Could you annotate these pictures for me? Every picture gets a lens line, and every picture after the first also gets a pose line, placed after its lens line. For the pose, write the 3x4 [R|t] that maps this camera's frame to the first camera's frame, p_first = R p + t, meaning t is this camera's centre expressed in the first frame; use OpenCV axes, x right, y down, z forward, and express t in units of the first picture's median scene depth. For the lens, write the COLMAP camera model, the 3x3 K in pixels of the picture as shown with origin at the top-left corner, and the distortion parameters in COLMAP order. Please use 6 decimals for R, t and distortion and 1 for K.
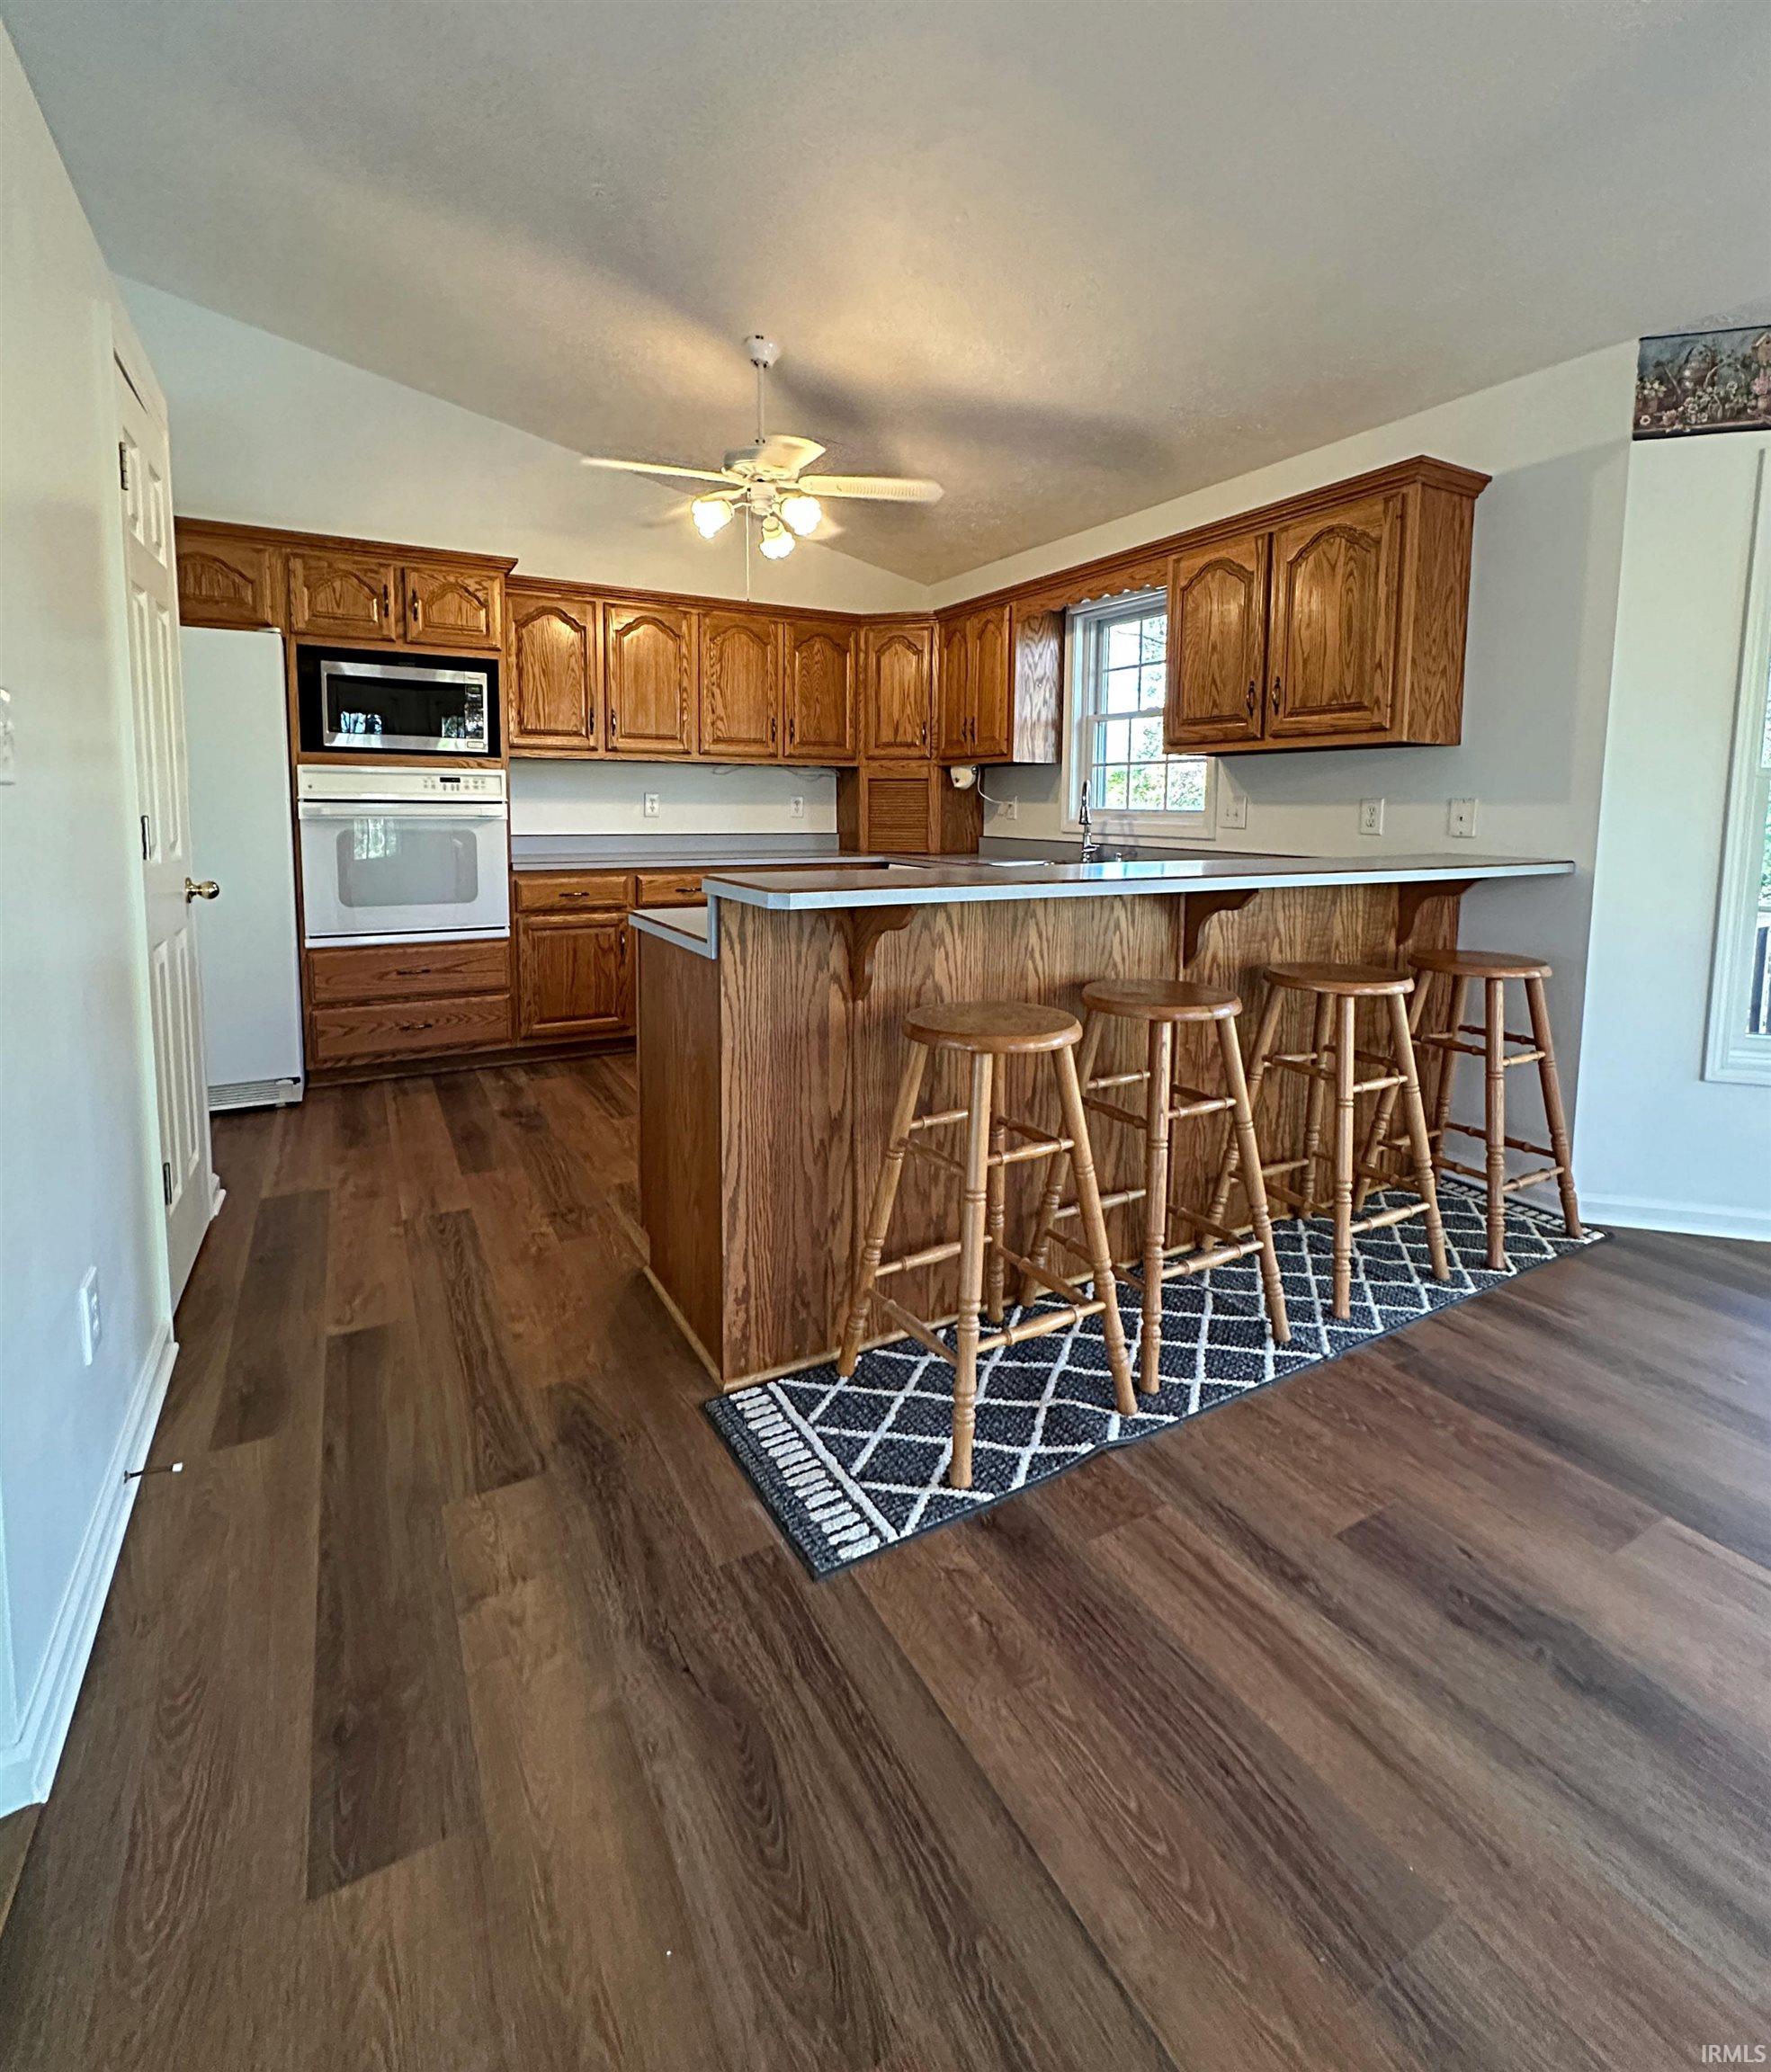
lens RADIAL K [[962.8, 0, 890.2], [0, 962.8, 895.9], [0, 0, 1]] dist [-0.002361, 0.001046]
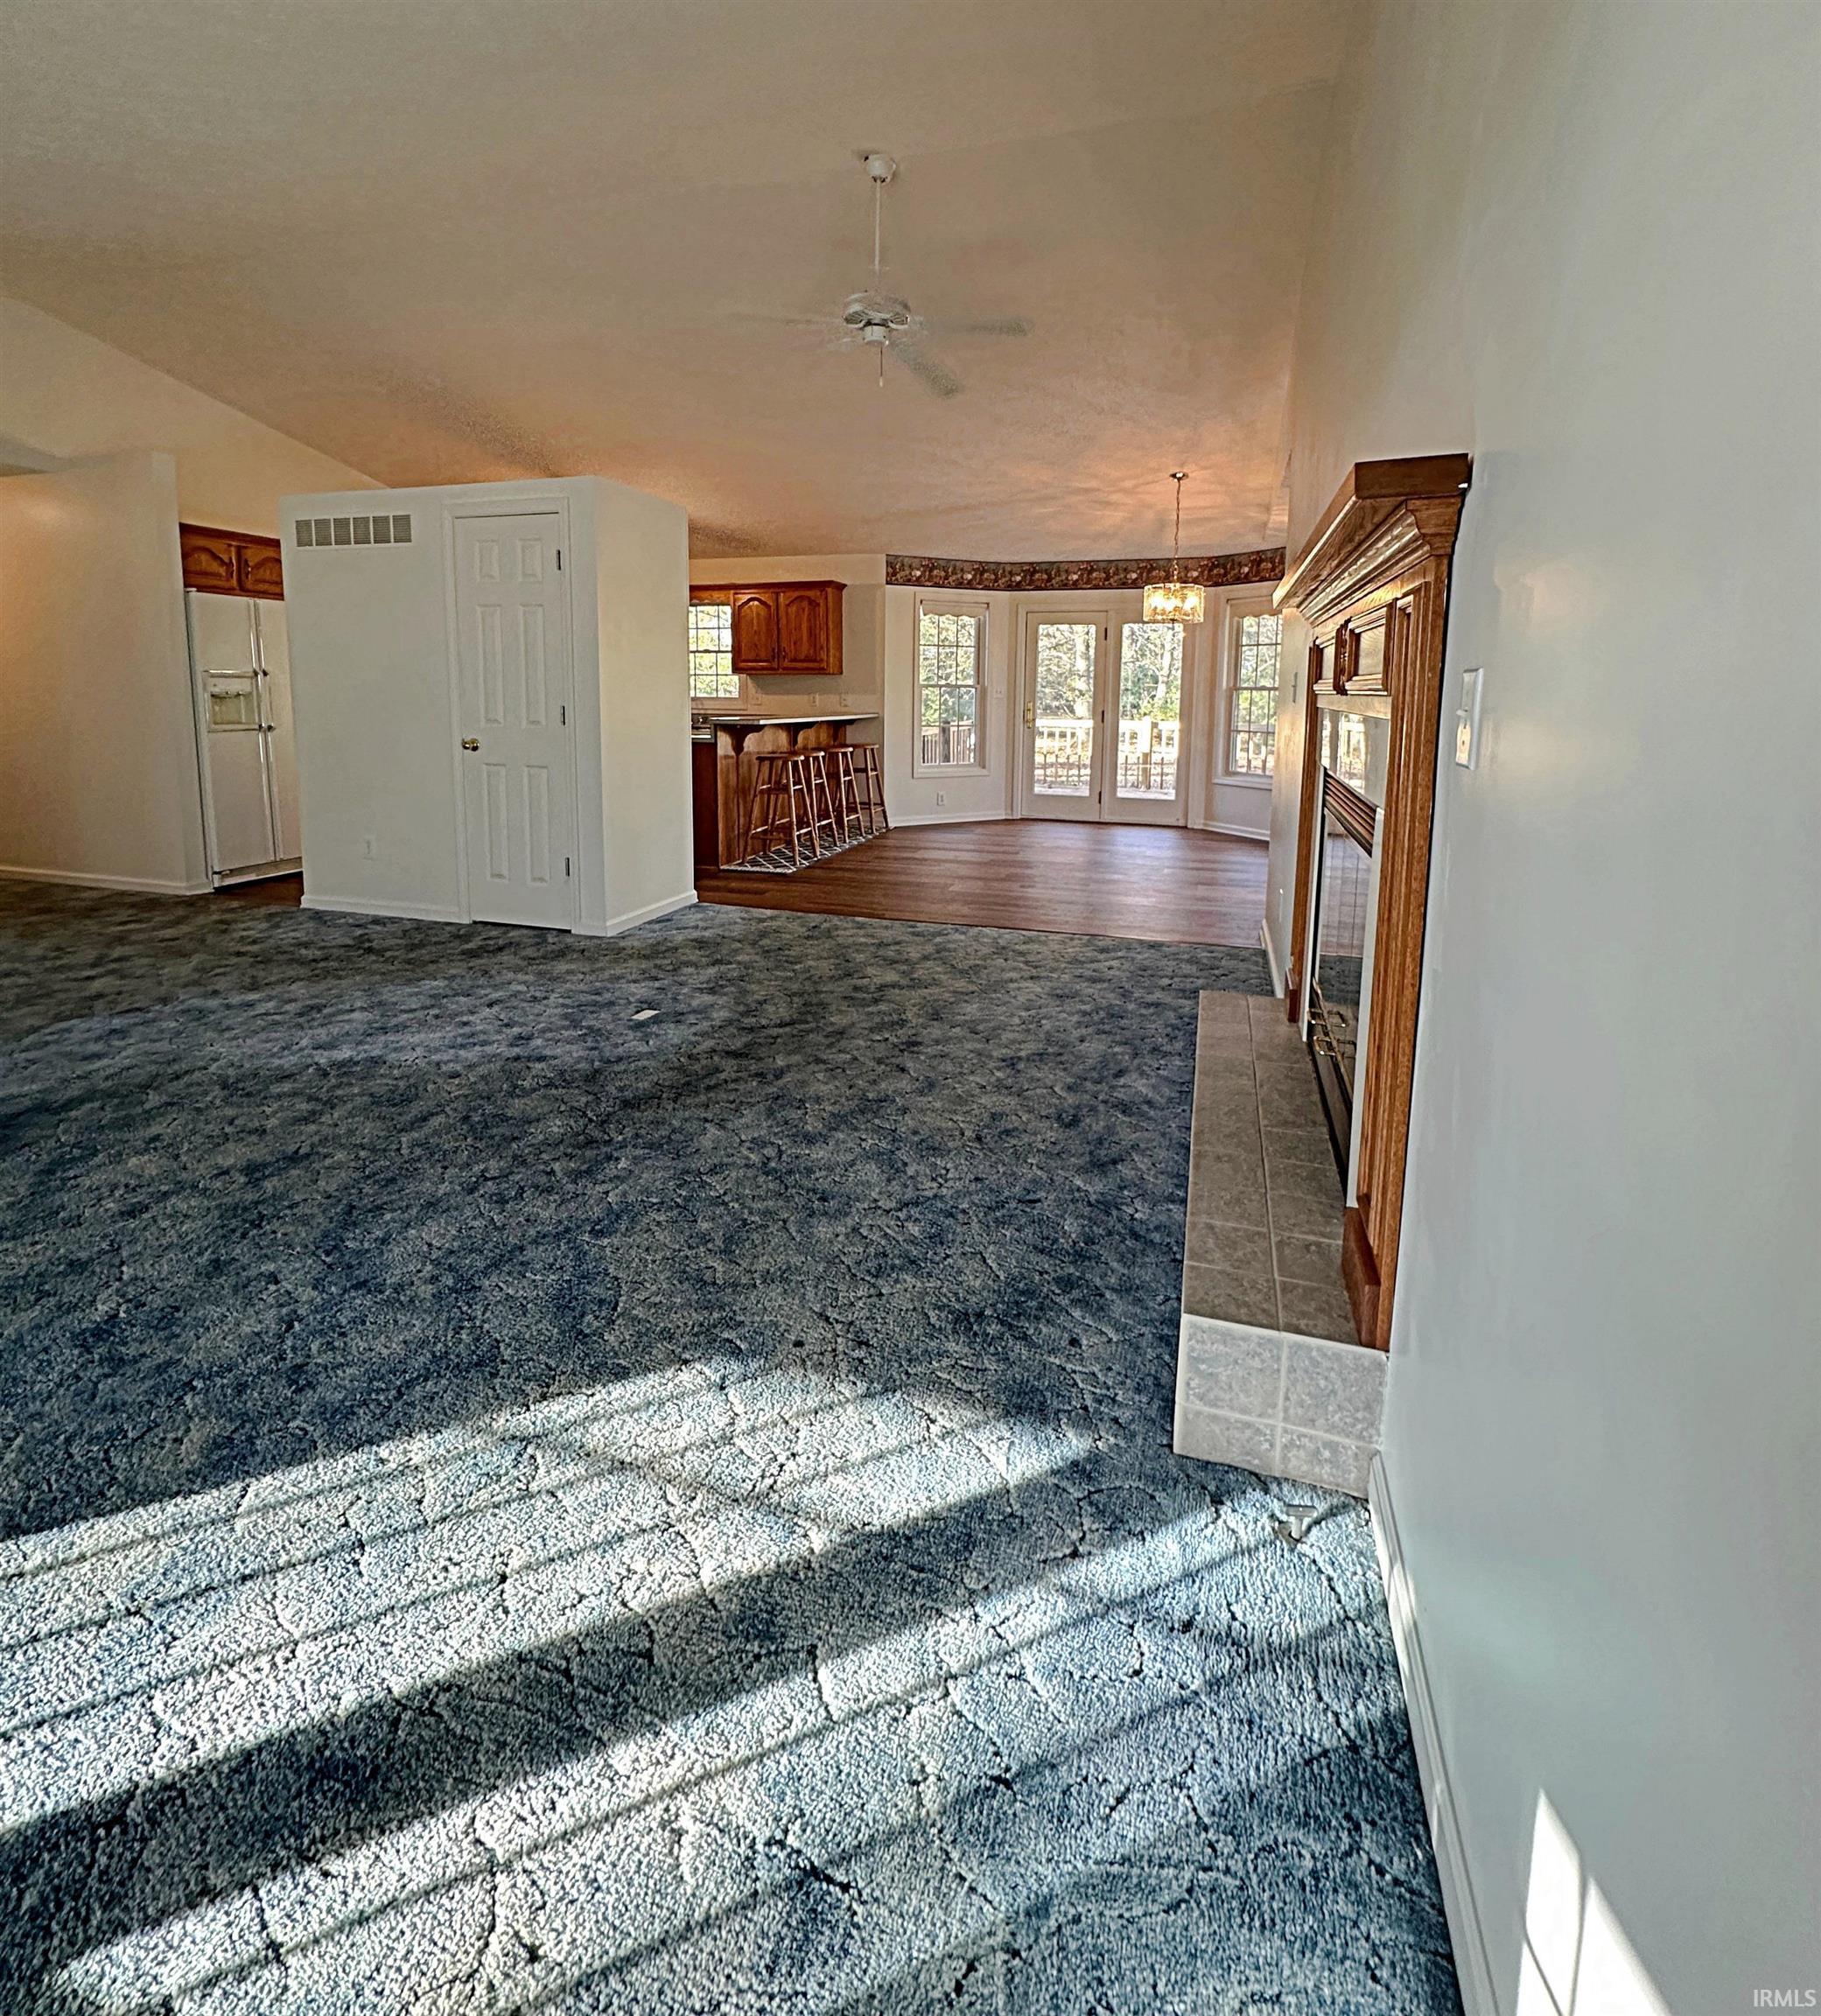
lens RADIAL K [[978.2, 0, 911.9], [0, 978.2, 806.0], [0, 0, 1]] dist [-0.006278, 0.001767]
pose [[0.723505, -0.084934, 0.685074, -1.195584], [0.065558, 0.996371, 0.054293, 0.083816], [-0.687199, 0.005630, 0.726447, -1.170017]]
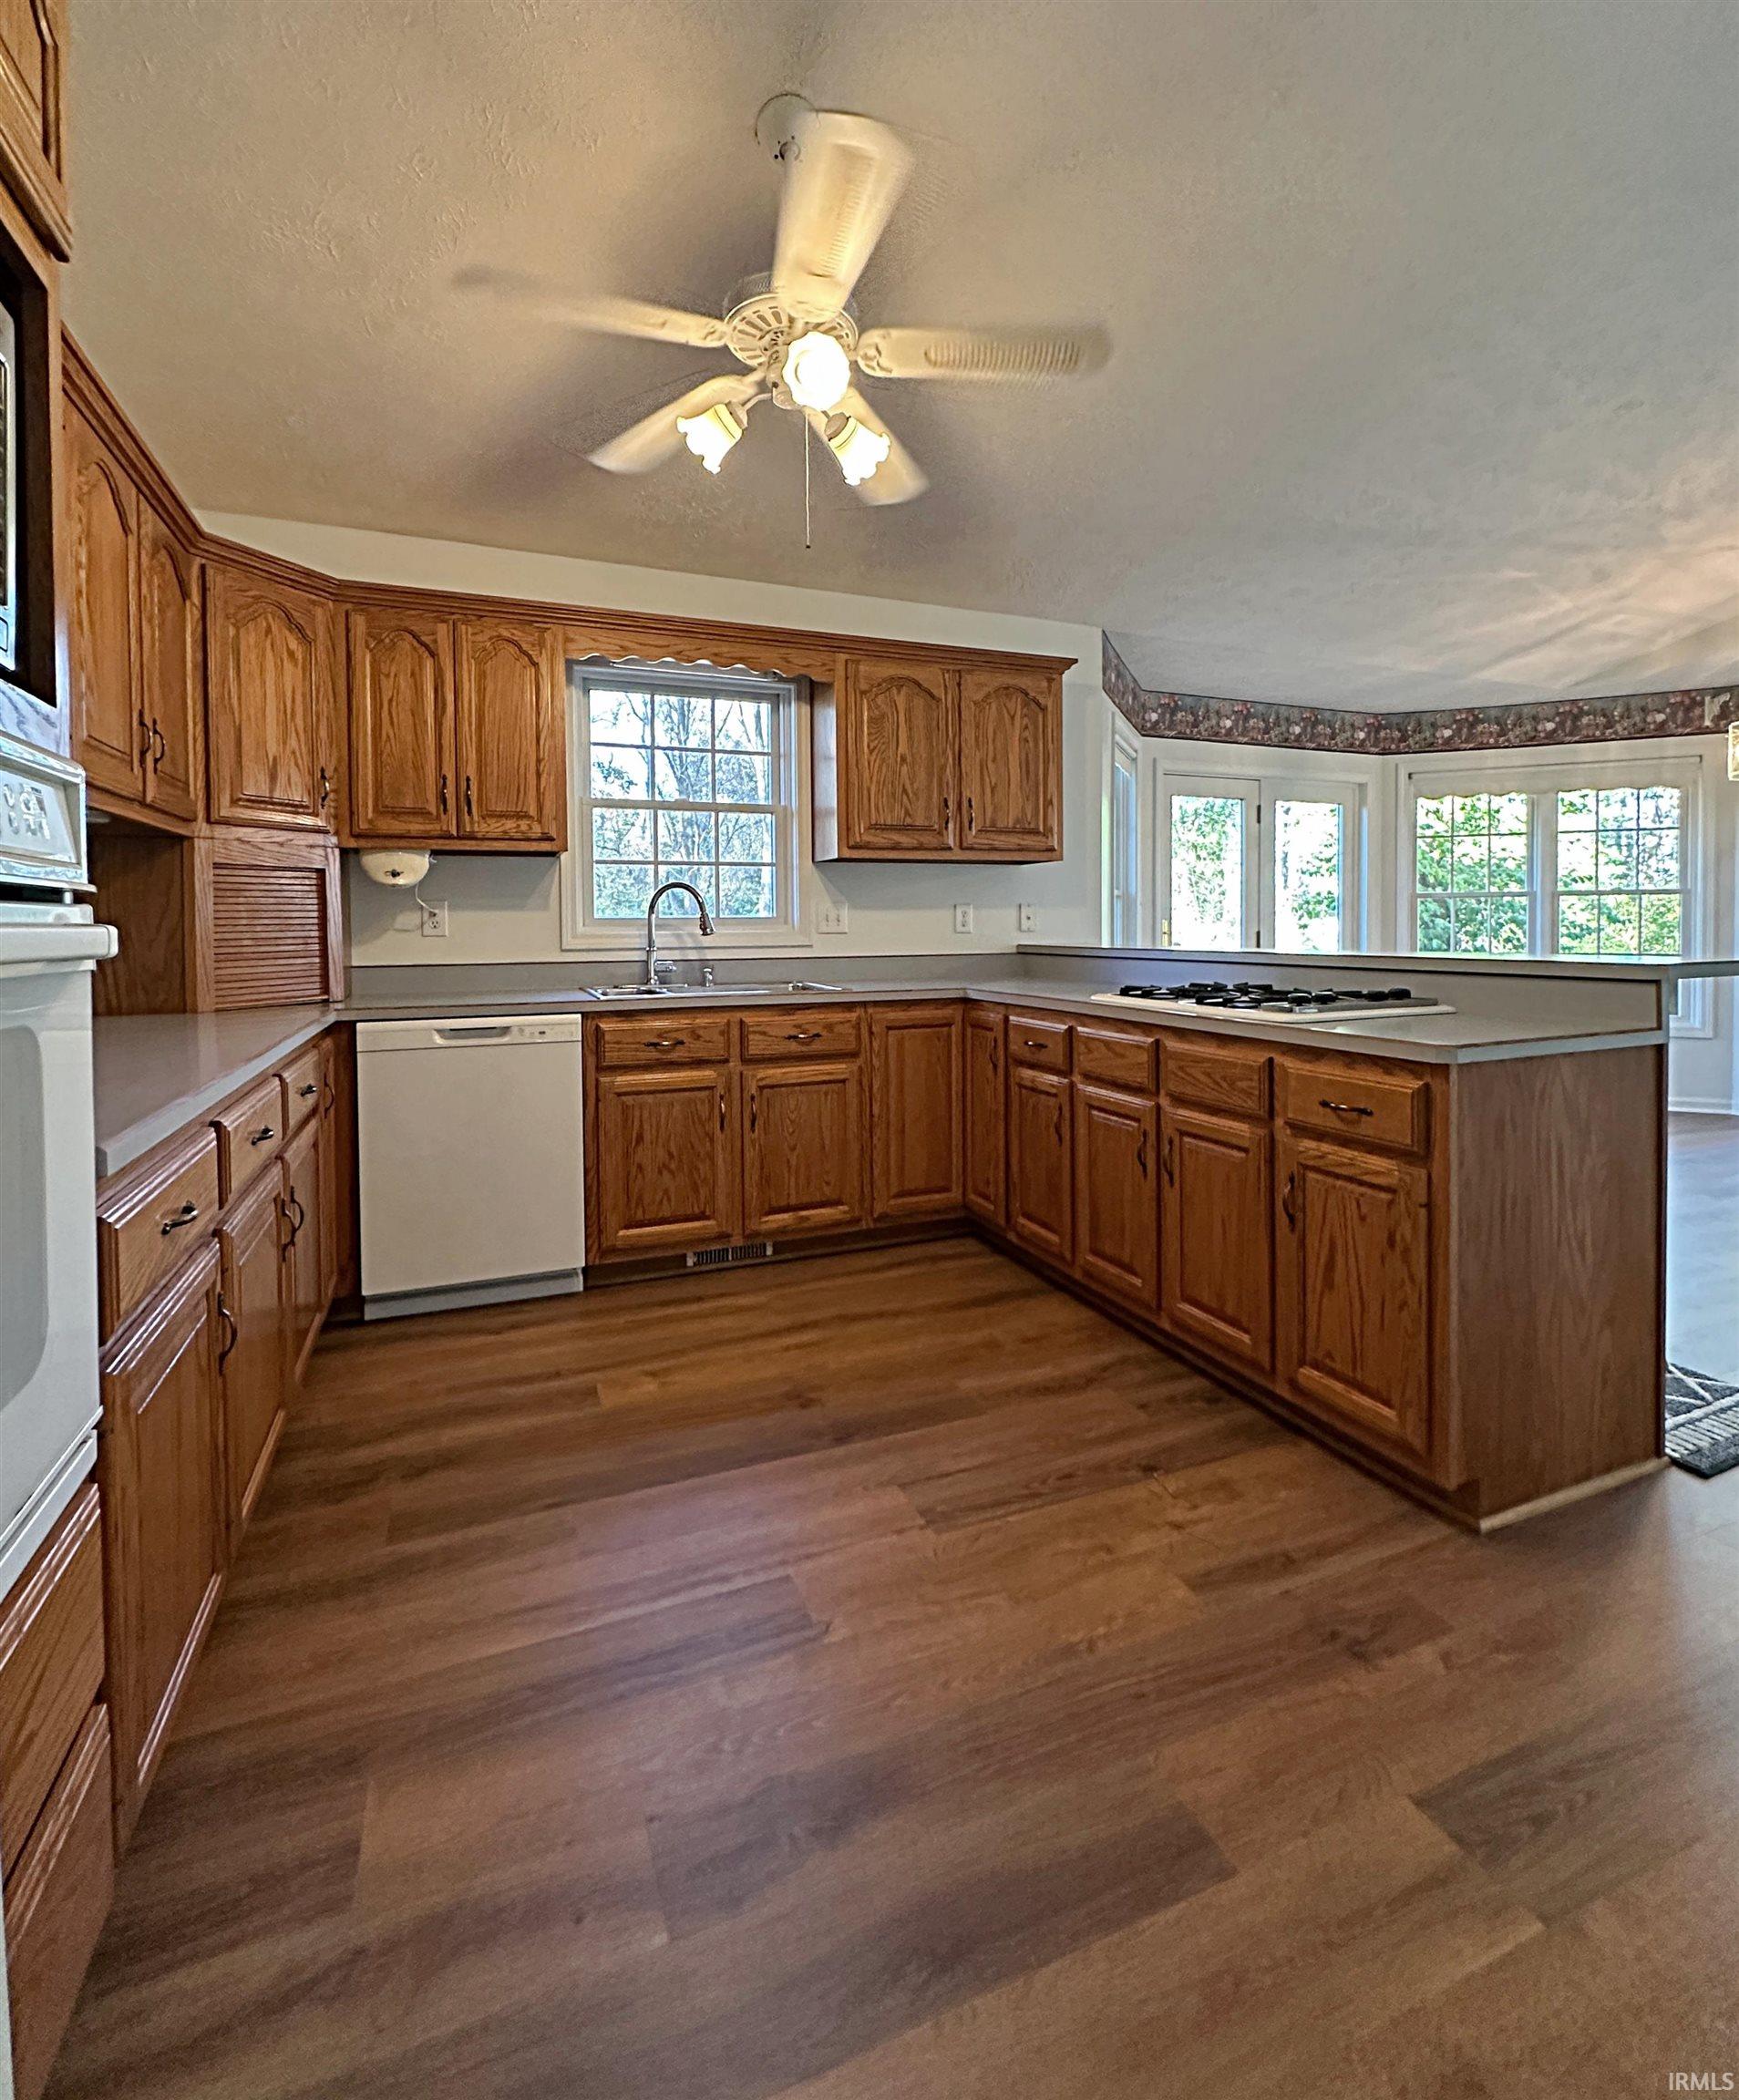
lens RADIAL K [[966.4, 0, 850.0], [0, 966.4, 959.1], [0, 0, 1]] dist [-0.005689, -0.000557]
pose [[0.139367, -0.047943, 0.989079, -0.753371], [0.104280, 0.993984, 0.033487, -0.087588], [-0.984735, 0.098474, 0.143528, 0.972659]]
